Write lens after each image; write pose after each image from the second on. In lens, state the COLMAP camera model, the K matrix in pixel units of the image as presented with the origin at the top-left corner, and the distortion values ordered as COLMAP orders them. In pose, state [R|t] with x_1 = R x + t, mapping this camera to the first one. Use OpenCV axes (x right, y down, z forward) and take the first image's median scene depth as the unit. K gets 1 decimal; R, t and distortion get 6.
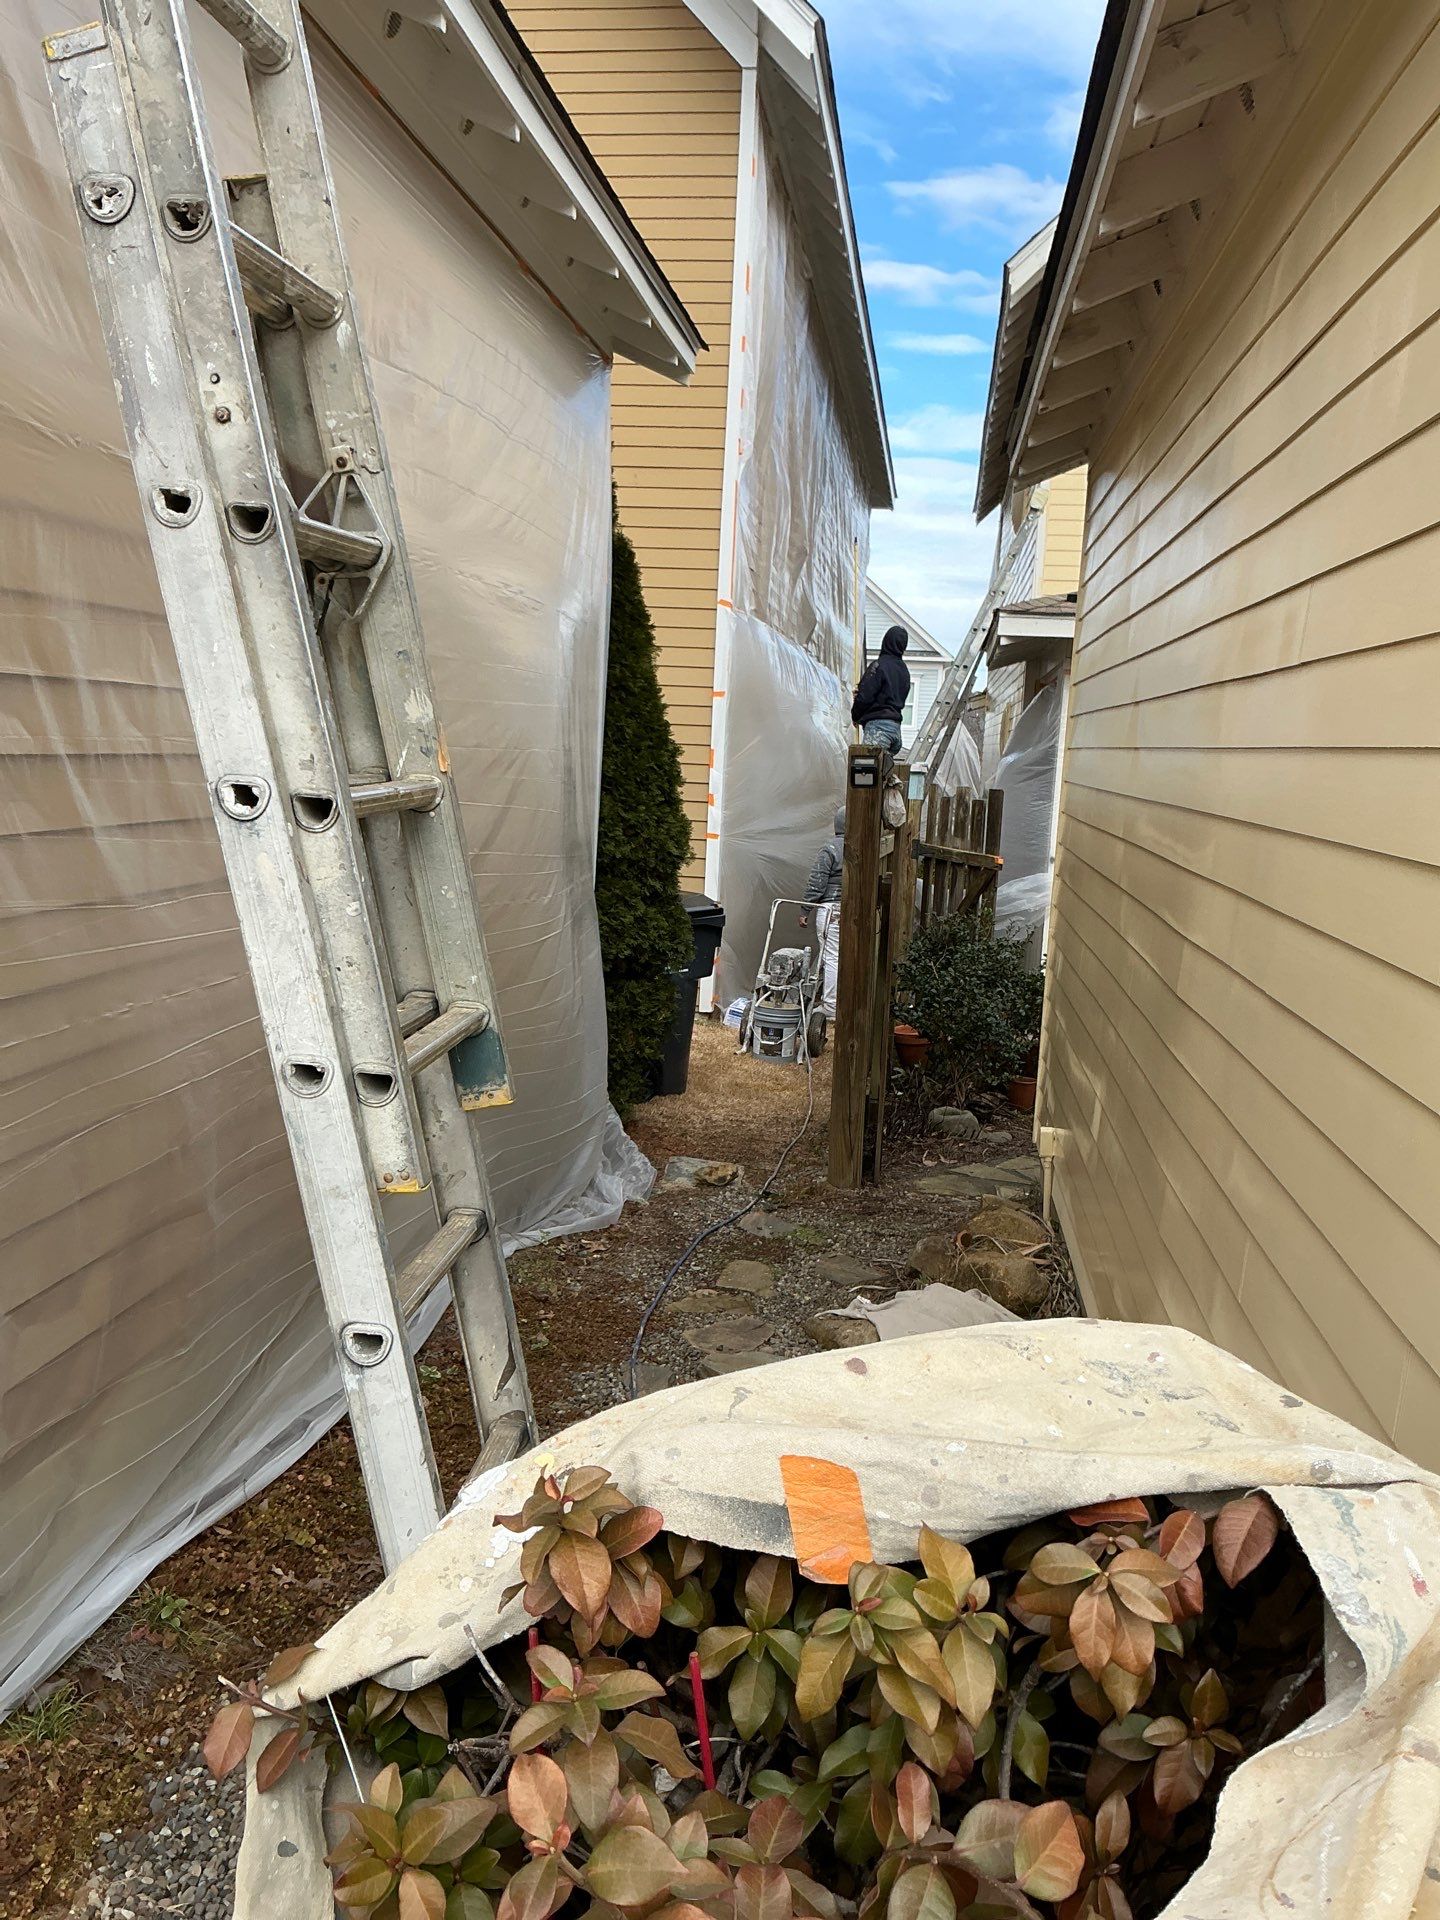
lens RADIAL K [[1581.3, 0, 712.6], [0, 1581.3, 964.4], [0, 0, 1]] dist [0.070880, -0.112967]
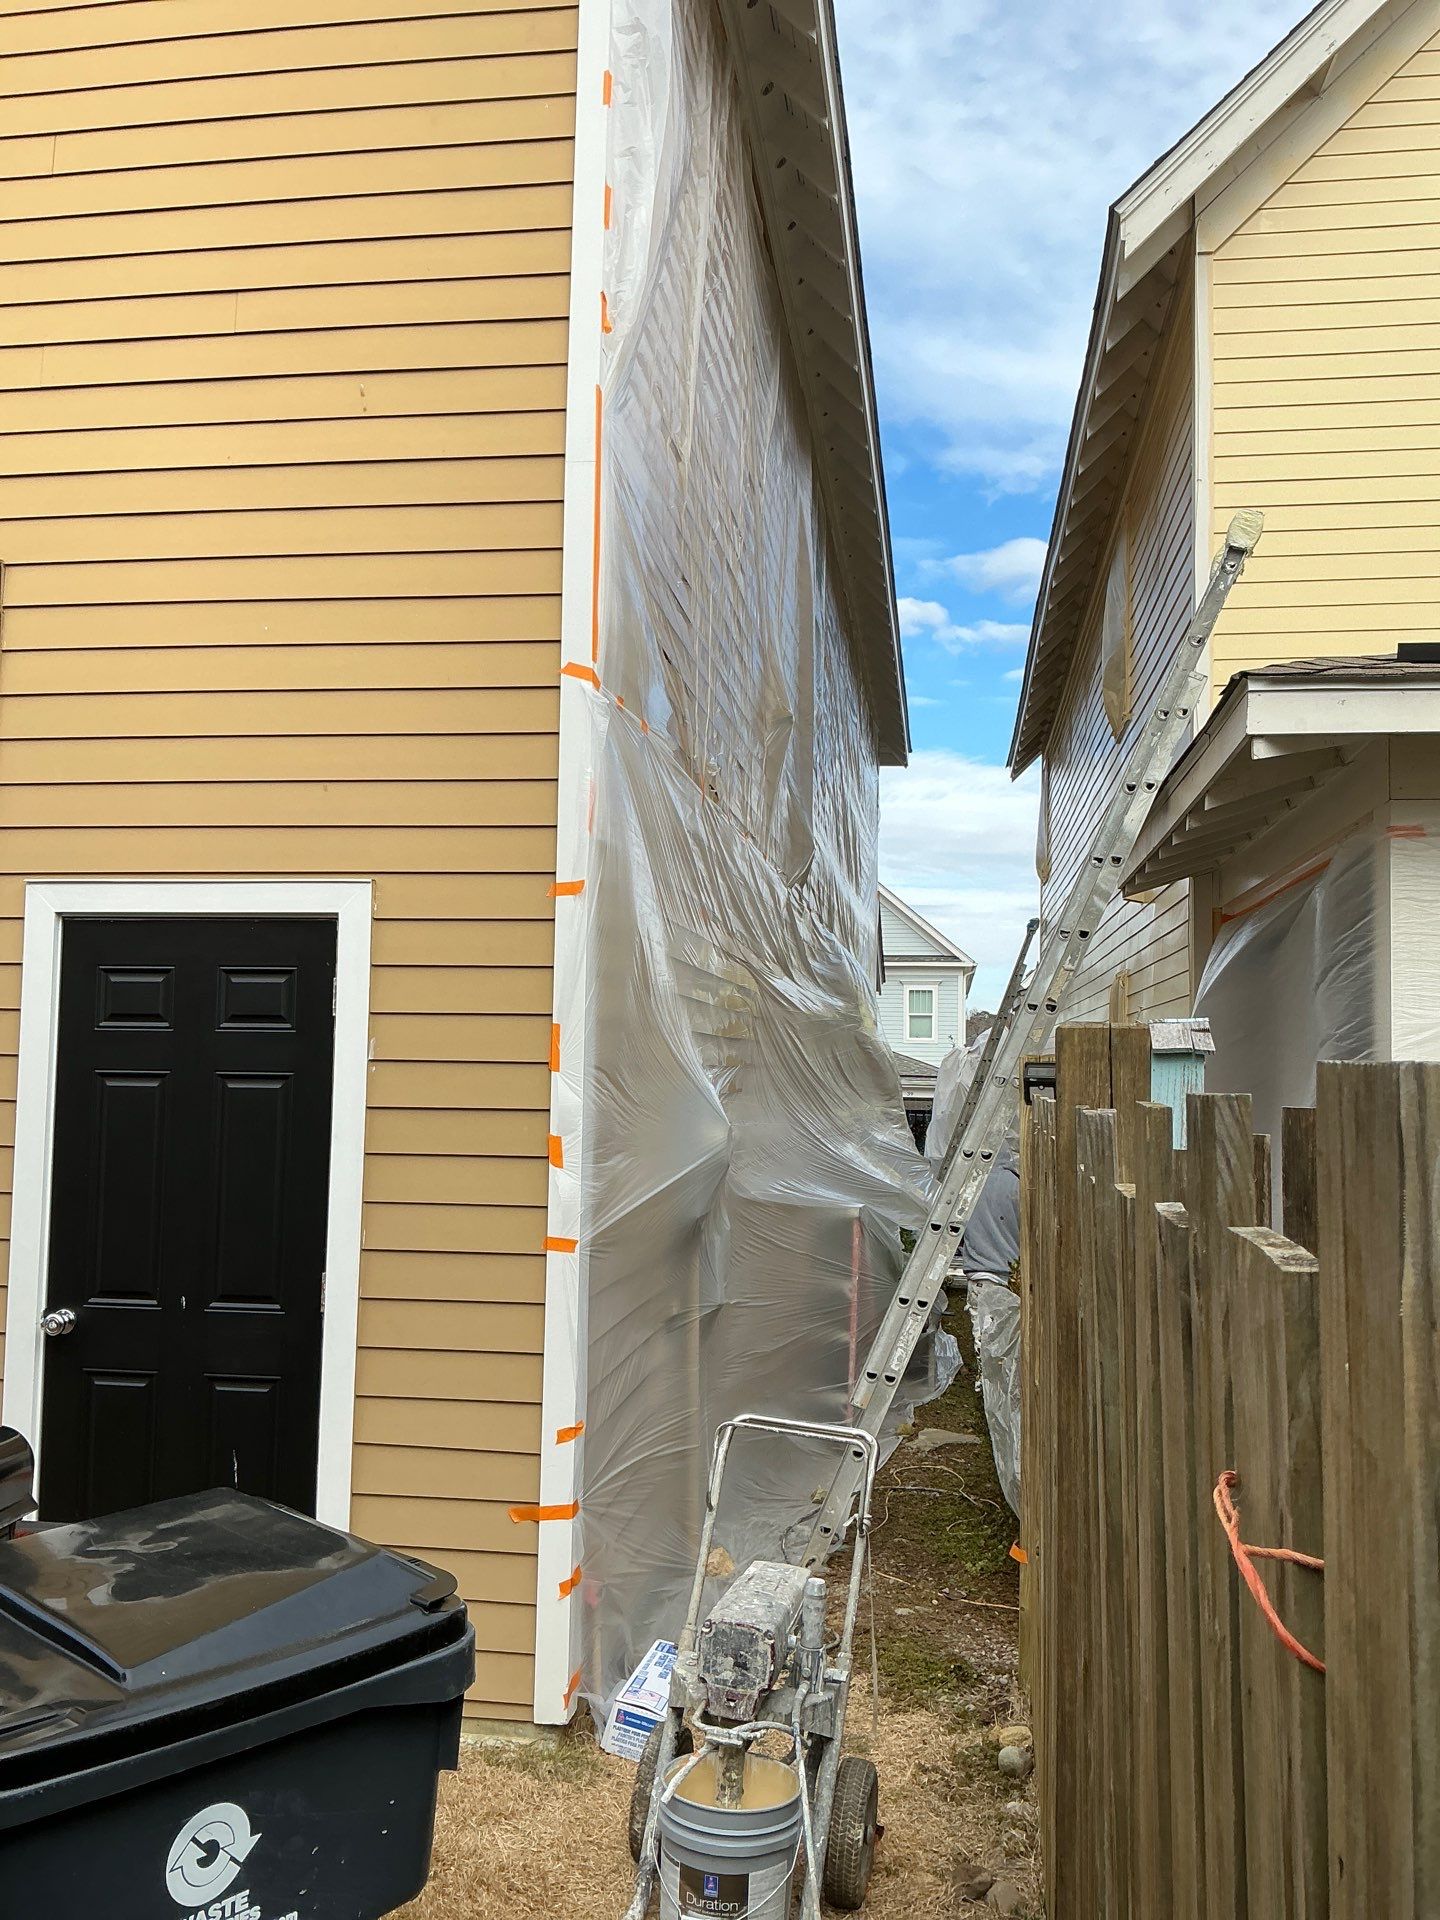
lens RADIAL K [[1581.3, 0, 718.9], [0, 1581.3, 959.8], [0, 0, 1]] dist [0.070880, -0.112967]
pose [[0.999629, -0.027221, -0.000491, 0.043763], [0.026524, 0.977799, -0.207857, -0.072035], [0.006138, 0.207767, 0.978159, 0.643098]]
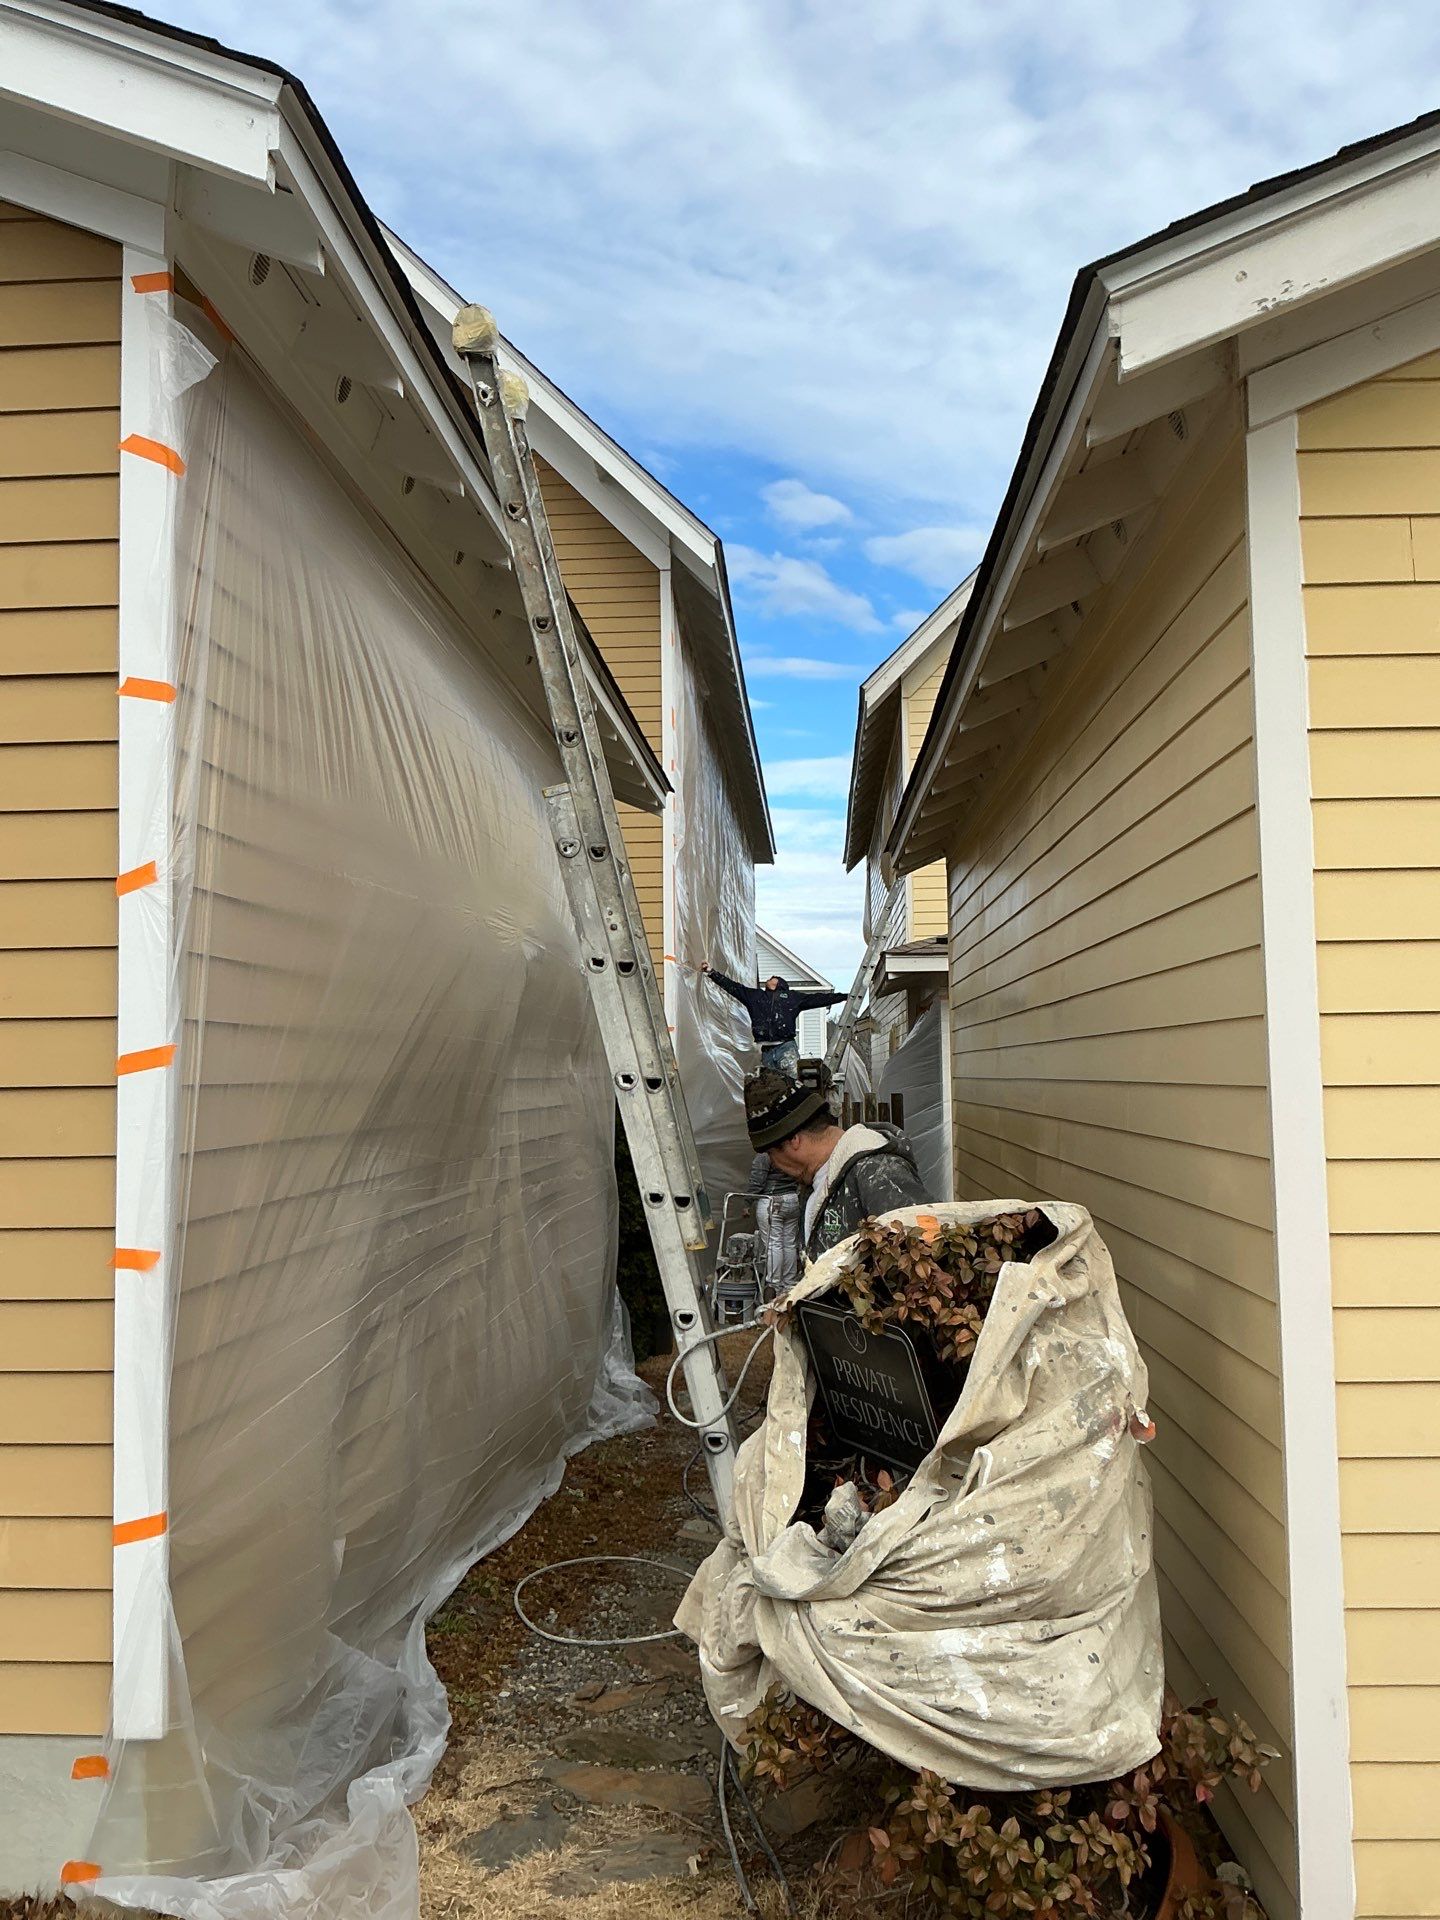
lens RADIAL K [[1581.3, 0, 736.0], [0, 1581.3, 969.3], [0, 0, 1]] dist [0.070880, -0.112967]
pose [[0.994277, -0.054823, 0.091699, -0.057199], [0.072449, 0.976790, -0.201576, 0.037425], [-0.078520, 0.207066, 0.975171, -0.228815]]
